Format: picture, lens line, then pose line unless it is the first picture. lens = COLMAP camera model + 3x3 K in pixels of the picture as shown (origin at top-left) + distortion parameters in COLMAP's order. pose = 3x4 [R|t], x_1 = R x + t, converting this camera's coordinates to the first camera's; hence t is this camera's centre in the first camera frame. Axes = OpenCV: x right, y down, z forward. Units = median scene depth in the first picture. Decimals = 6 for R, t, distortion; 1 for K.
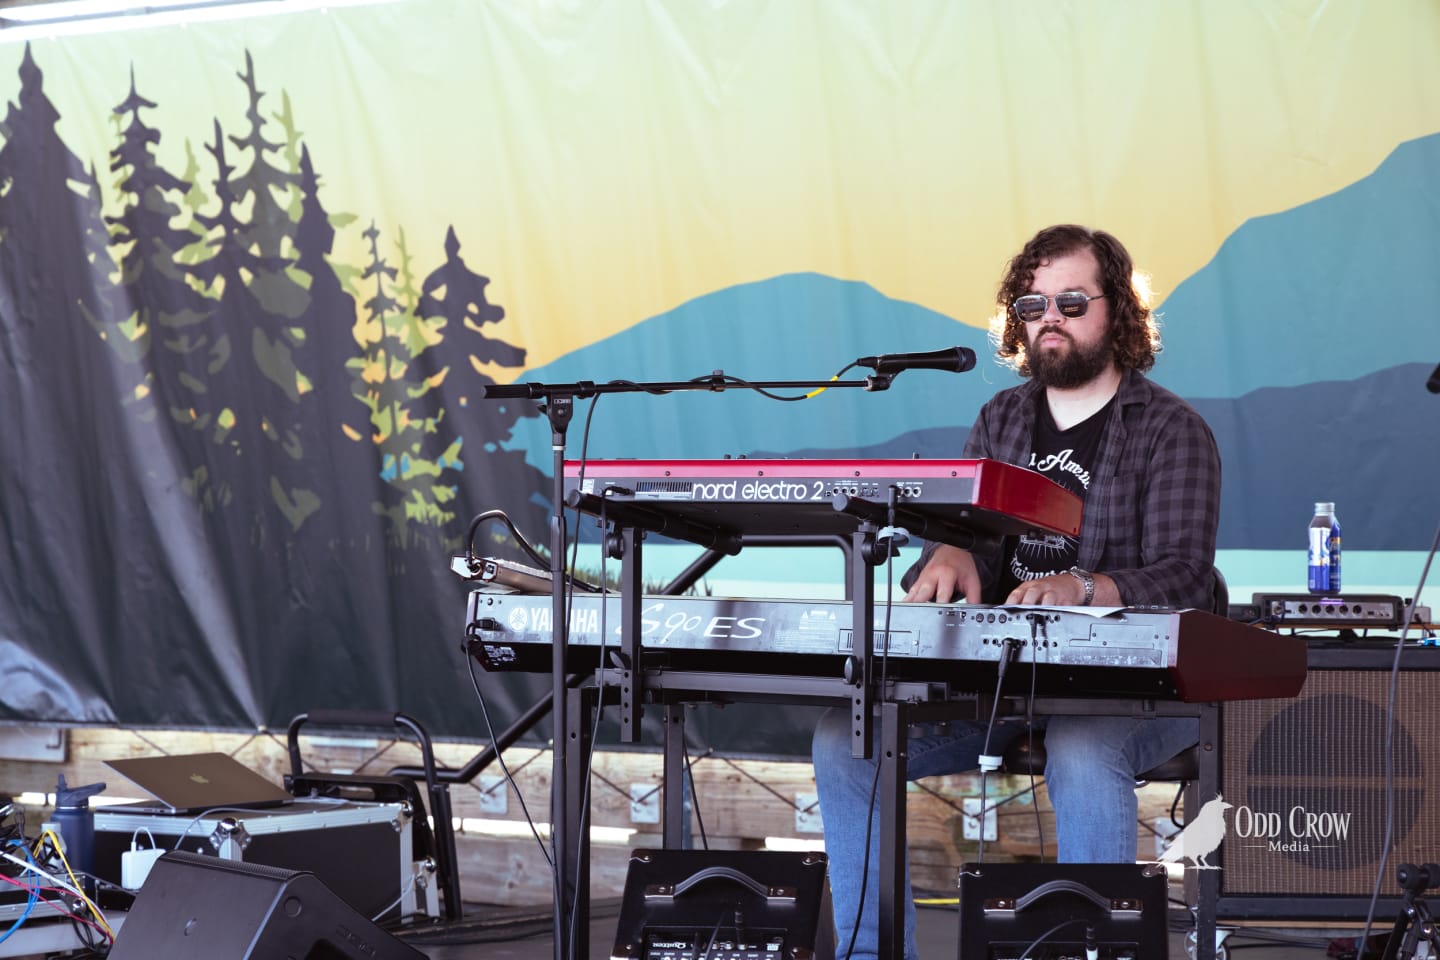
lens RADIAL K [[4558.6, 0, 684.1], [0, 4558.6, 456.2], [0, 0, 1]] dist [0.275753, 0.000000]
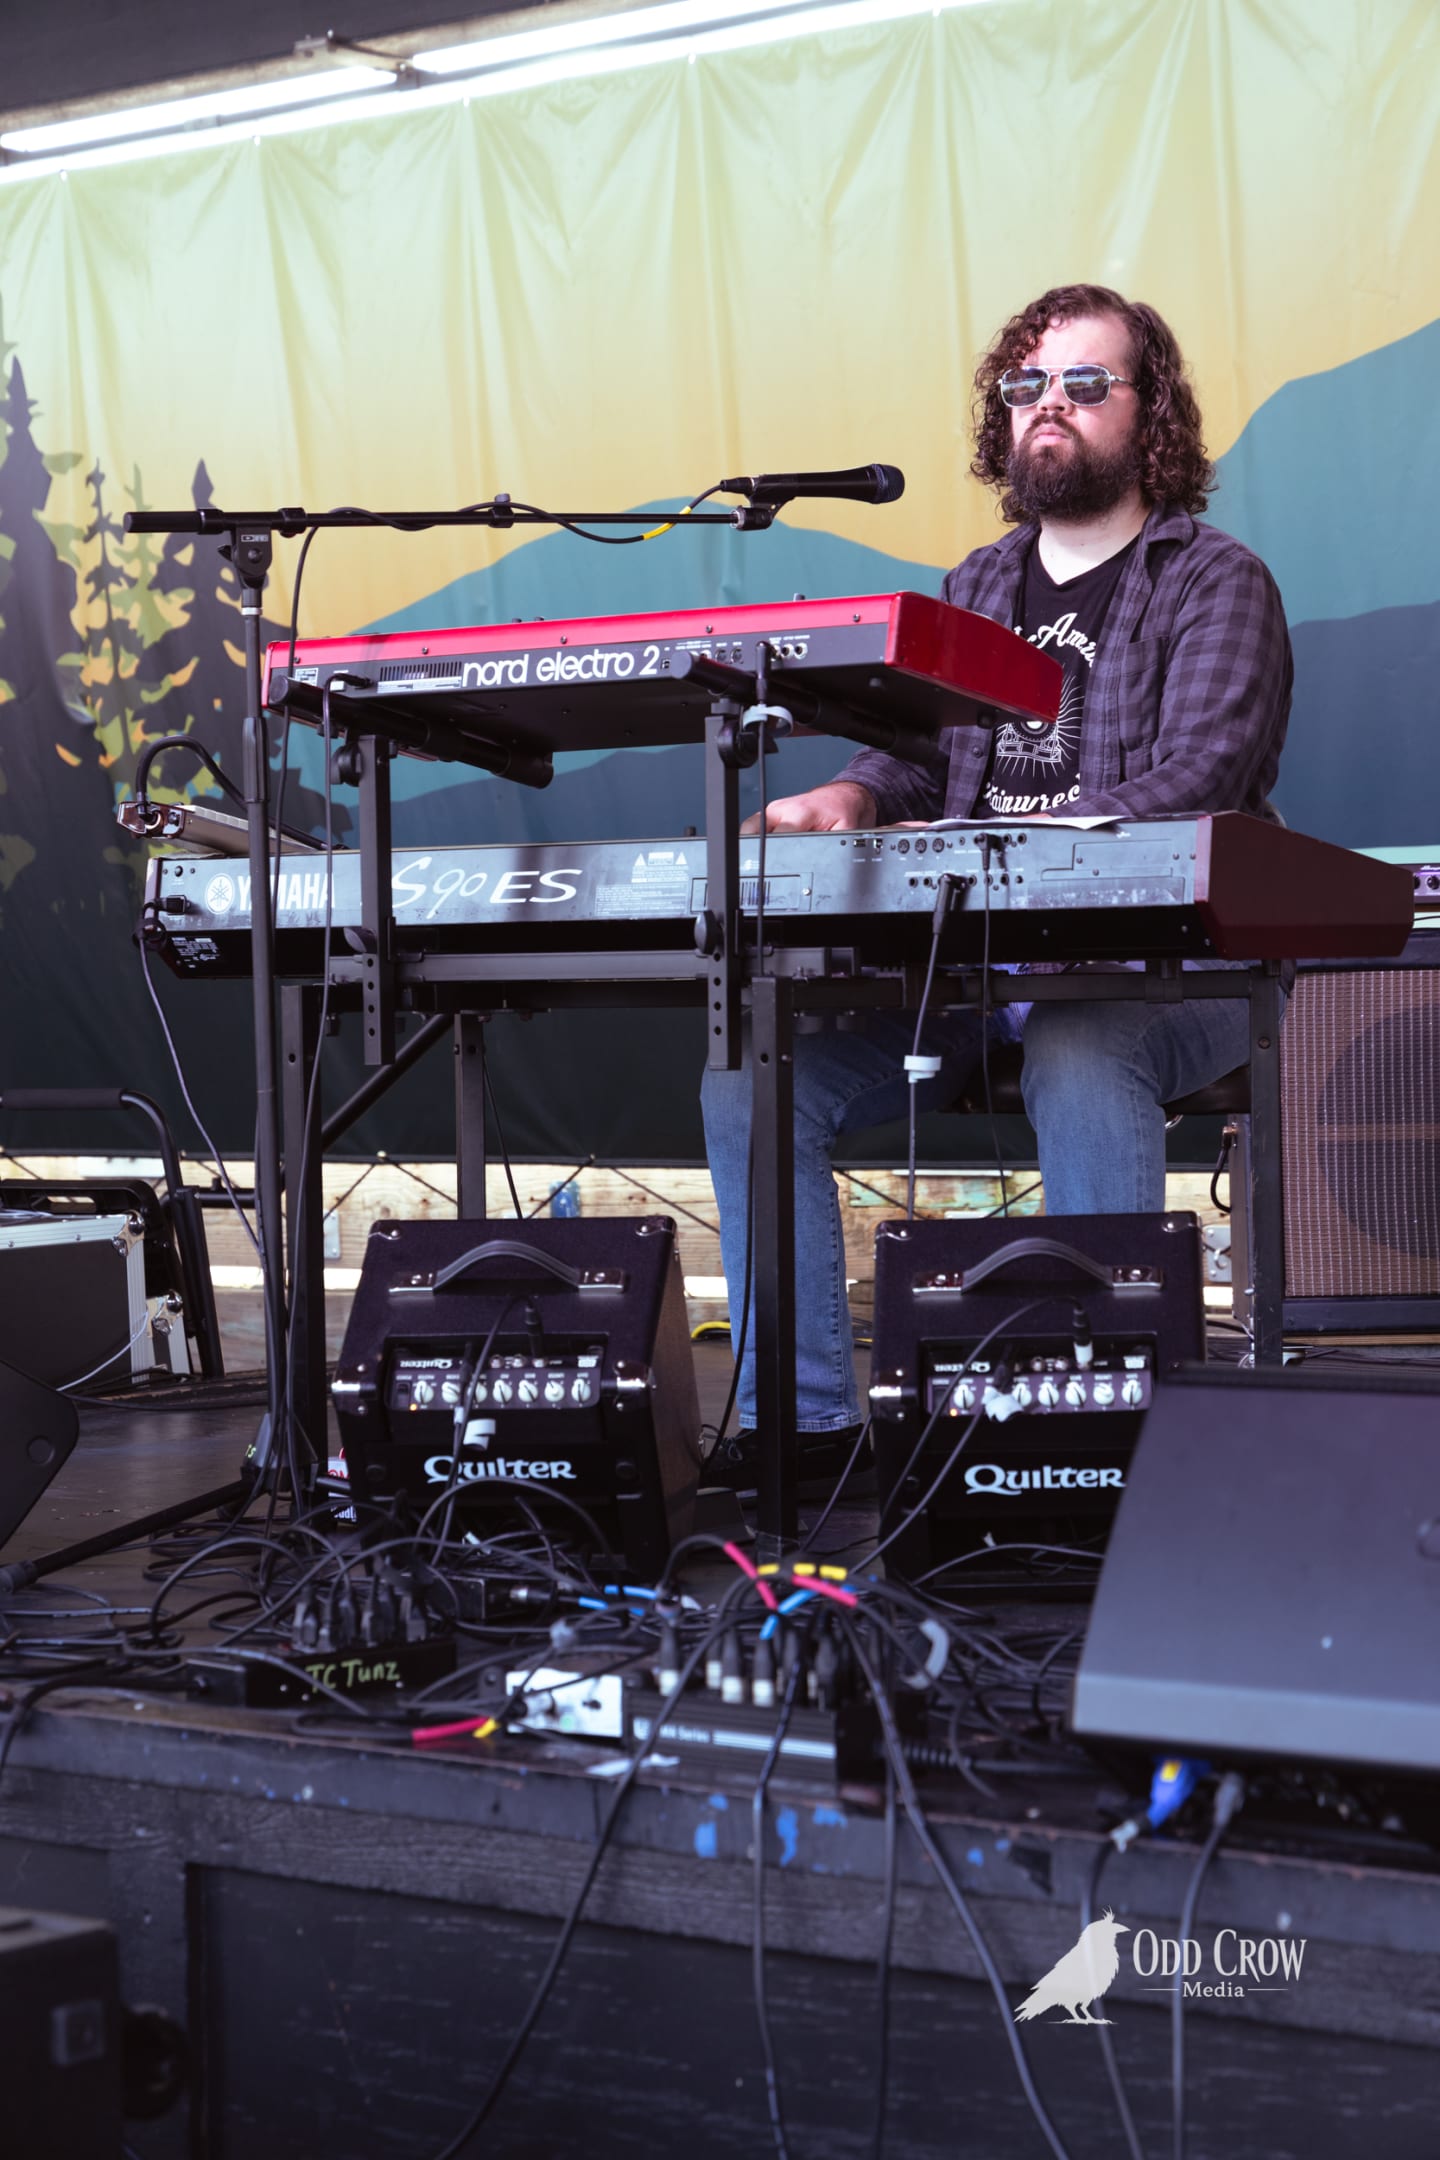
lens RADIAL K [[5090.2, 0, 719.7], [0, 5090.2, 1084.8], [0, 0, 1]] dist [-0.088119, 0.000000]
pose [[0.999664, -0.025758, 0.002832, 0.035675], [0.025669, 0.999287, 0.027705, 0.047995], [-0.003544, -0.027623, 0.999612, 0.282436]]
